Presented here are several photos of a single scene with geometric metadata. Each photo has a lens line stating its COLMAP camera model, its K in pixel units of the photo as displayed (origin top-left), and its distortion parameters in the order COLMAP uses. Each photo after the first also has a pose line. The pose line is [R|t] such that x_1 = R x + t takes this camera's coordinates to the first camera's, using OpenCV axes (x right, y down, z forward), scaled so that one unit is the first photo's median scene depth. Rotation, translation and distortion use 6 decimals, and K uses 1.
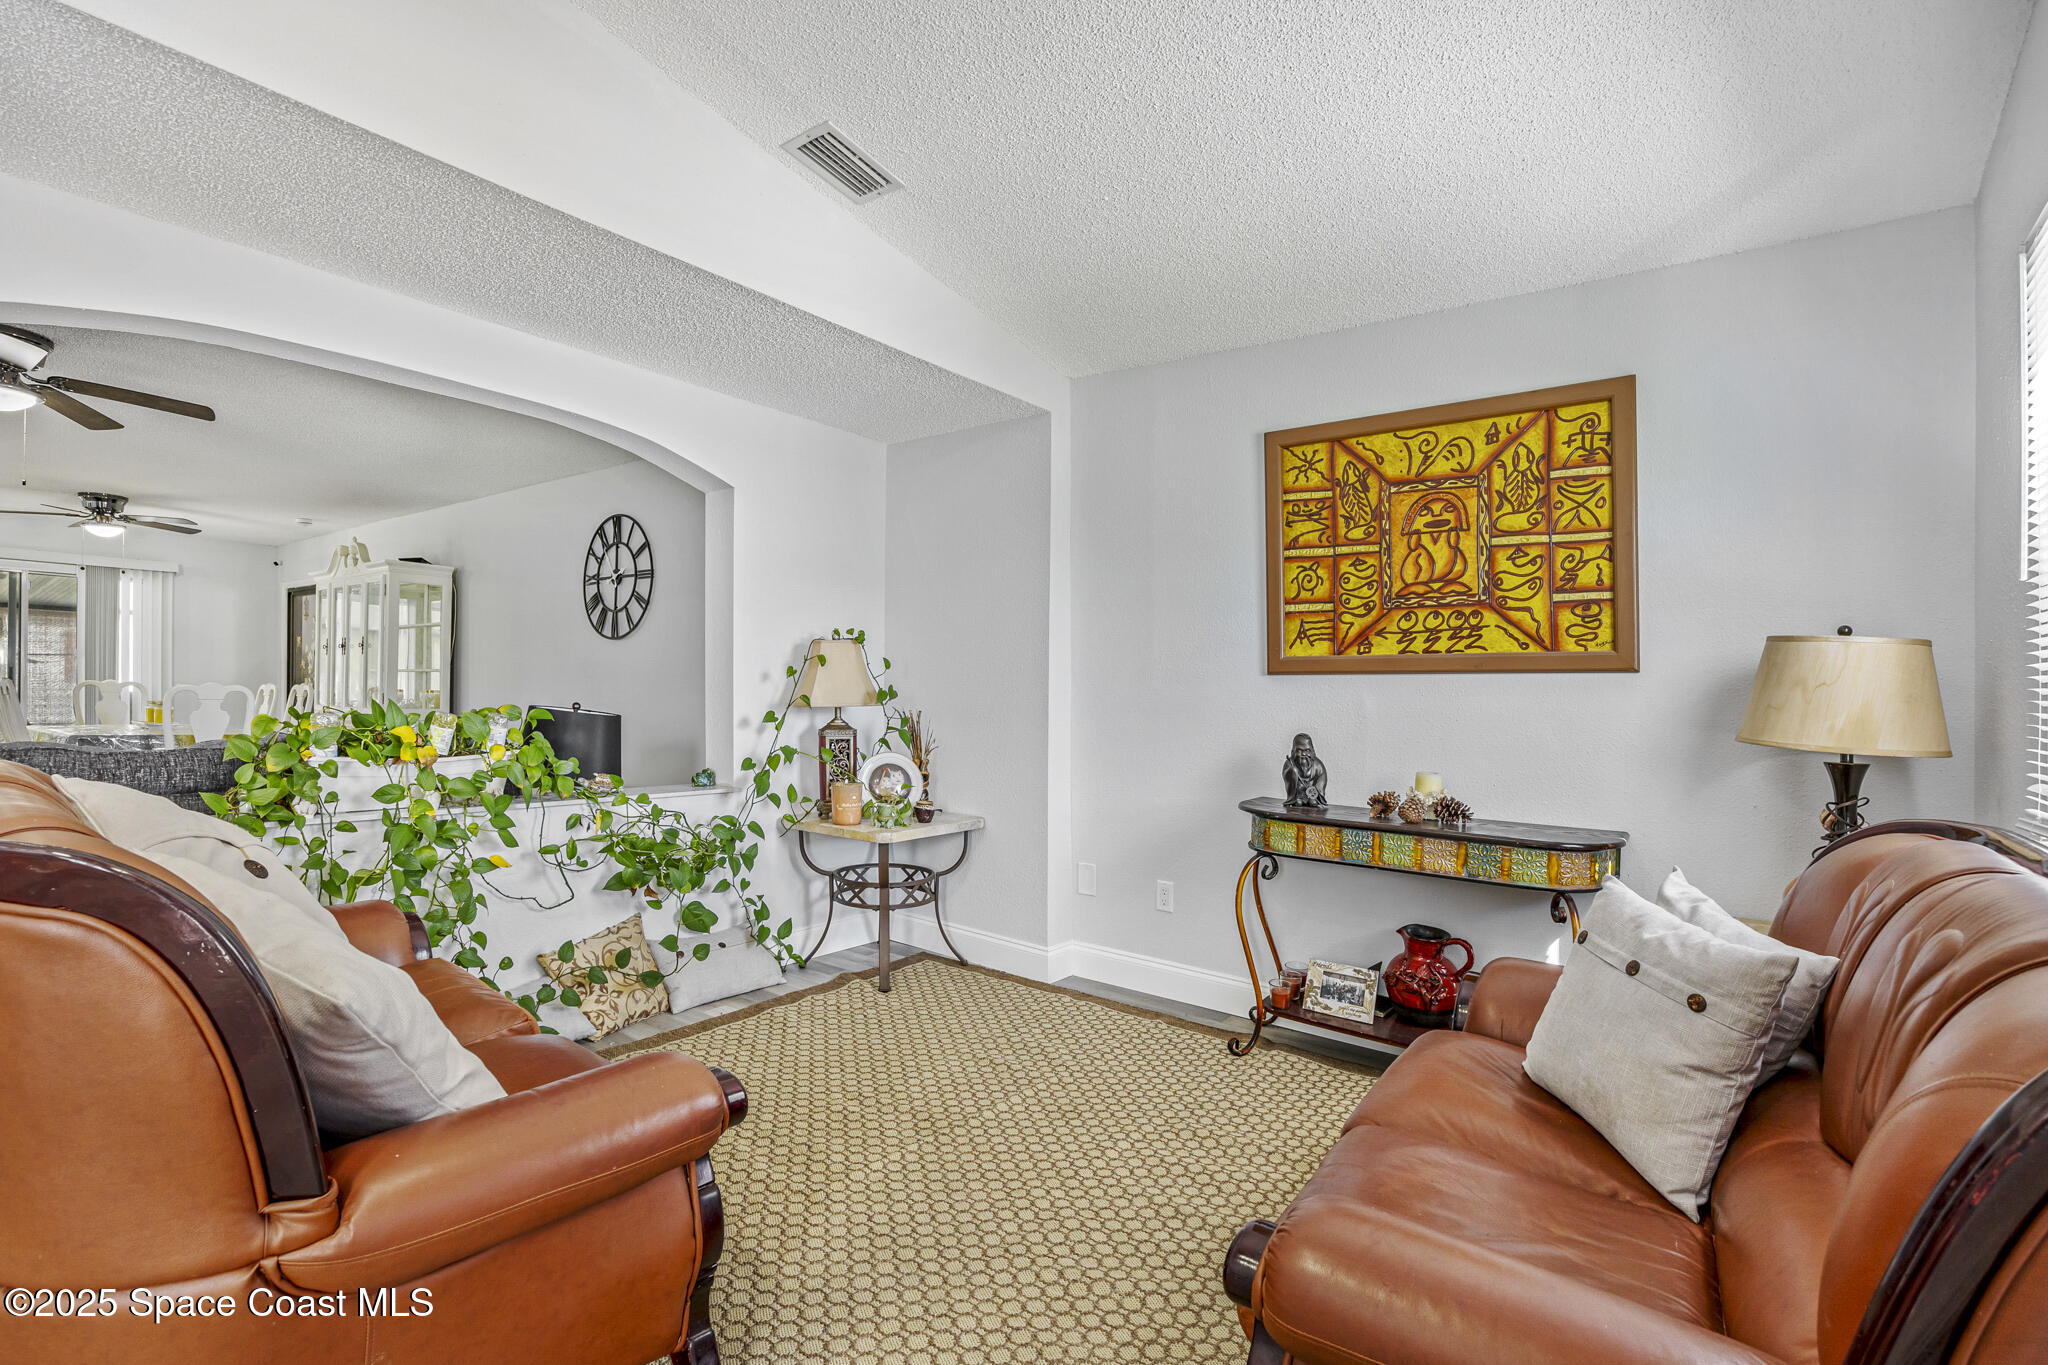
lens RADIAL K [[965.6, 0, 997.9], [0, 965.6, 657.9], [0, 0, 1]] dist [-0.021556, 0.002263]
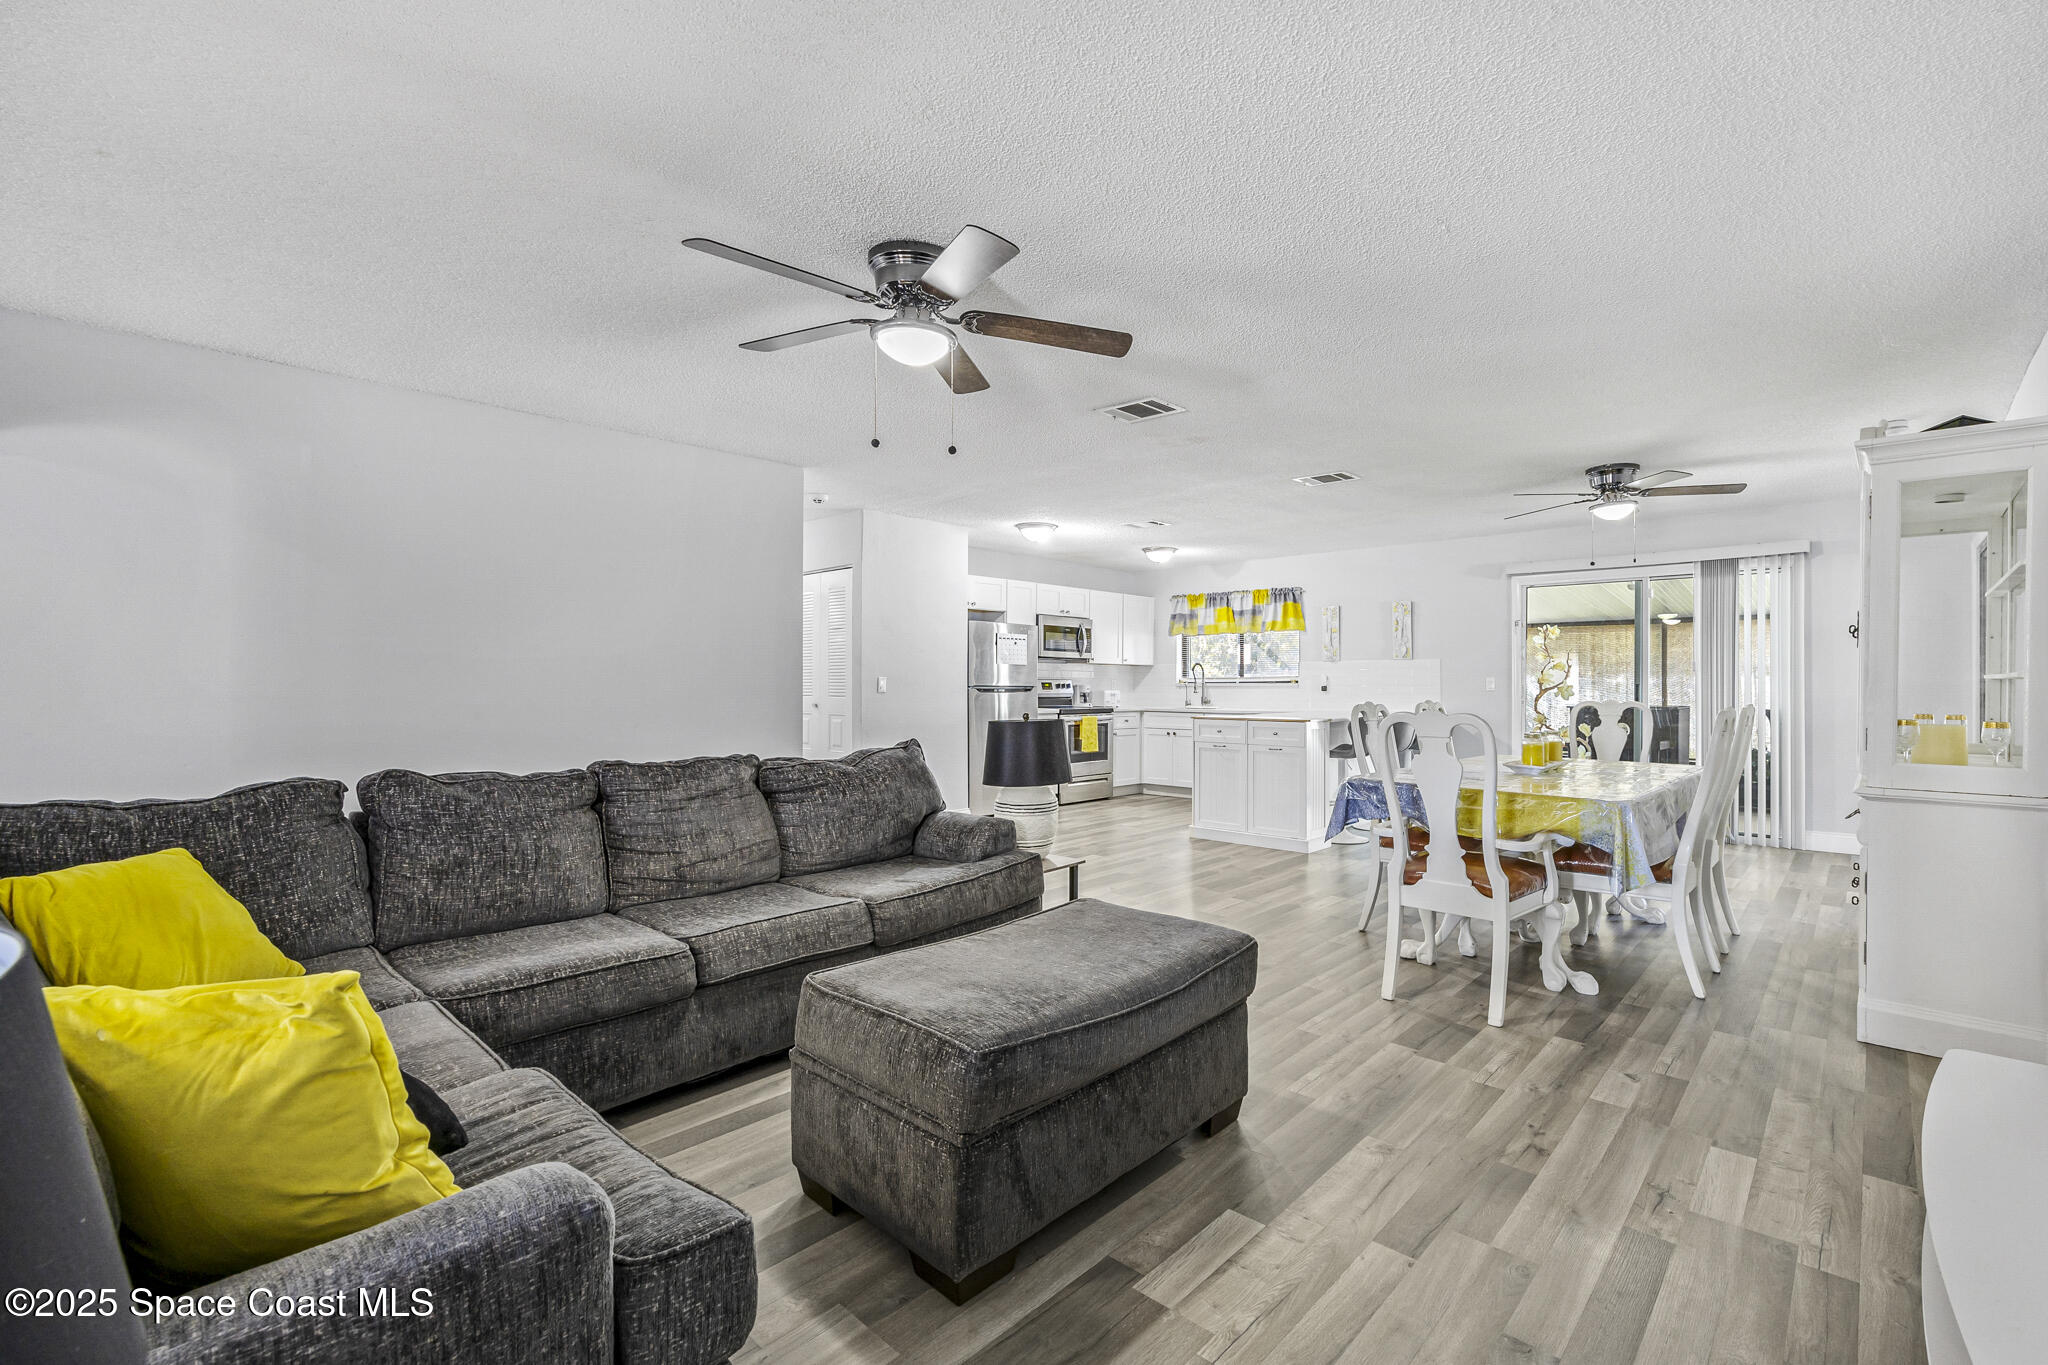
lens RADIAL K [[888.4, 0, 1085.7], [0, 888.4, 689.2], [0, 0, 1]] dist [-0.020619, 0.000229]
pose [[-0.083584, -0.015408, -0.996382, -0.392804], [0.036648, 0.999157, -0.018526, 0.025190], [0.995827, -0.038064, -0.082949, 1.373772]]
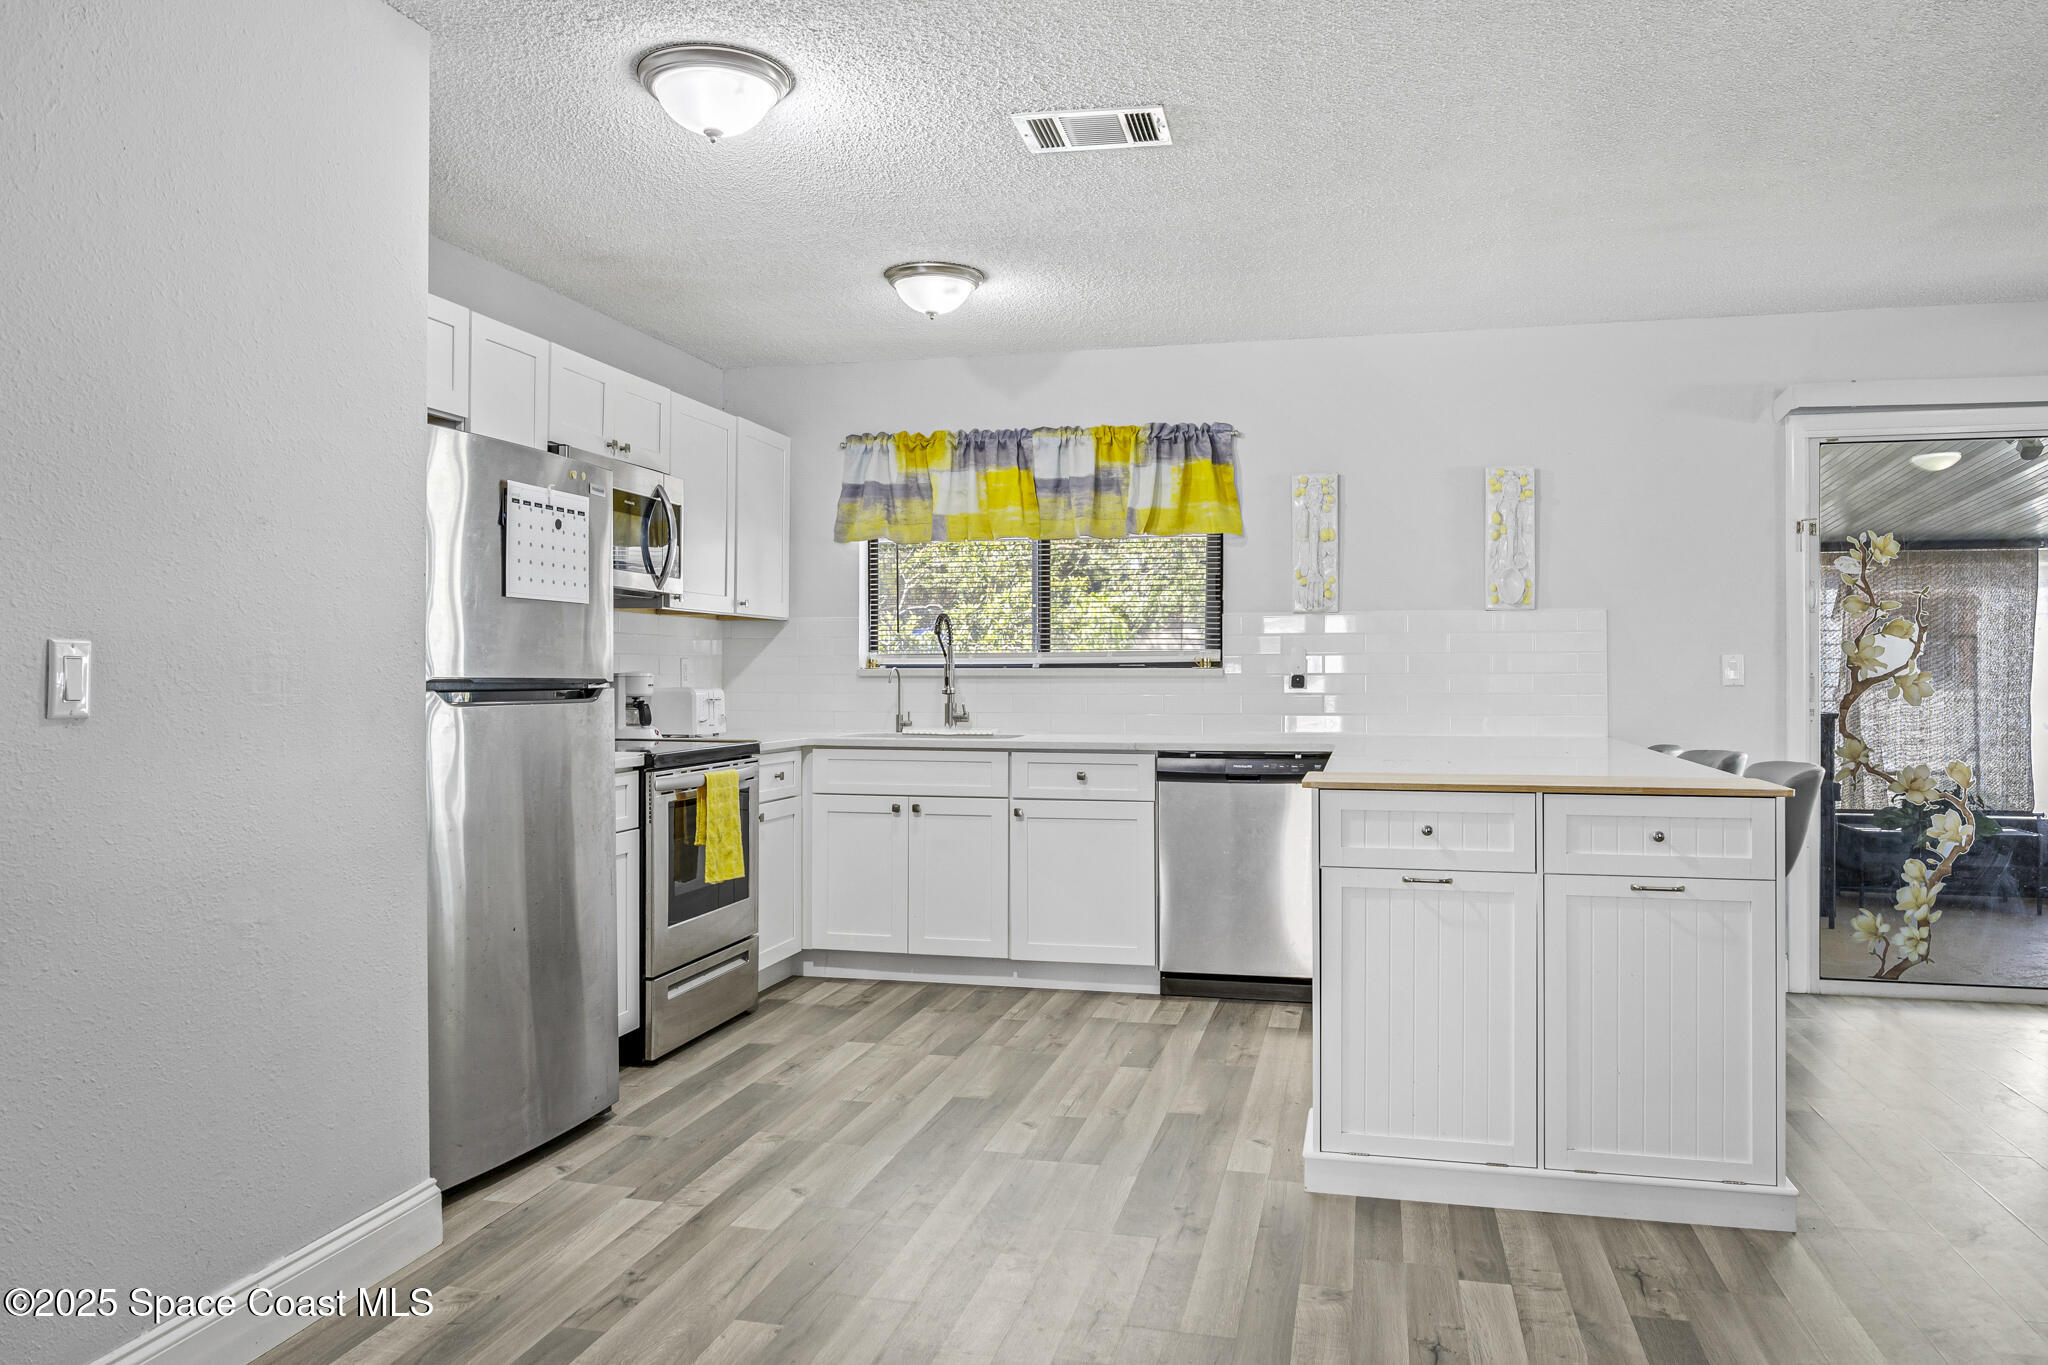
lens RADIAL K [[1469.5, 0, 1005.2], [0, 1469.5, 660.9], [0, 0, 1]] dist [0.003656, -0.005770]
pose [[0.394393, -0.026665, -0.918555, -1.651621], [0.044986, 0.998941, -0.009683, -0.023257], [0.917840, -0.037503, 0.395175, 0.849570]]
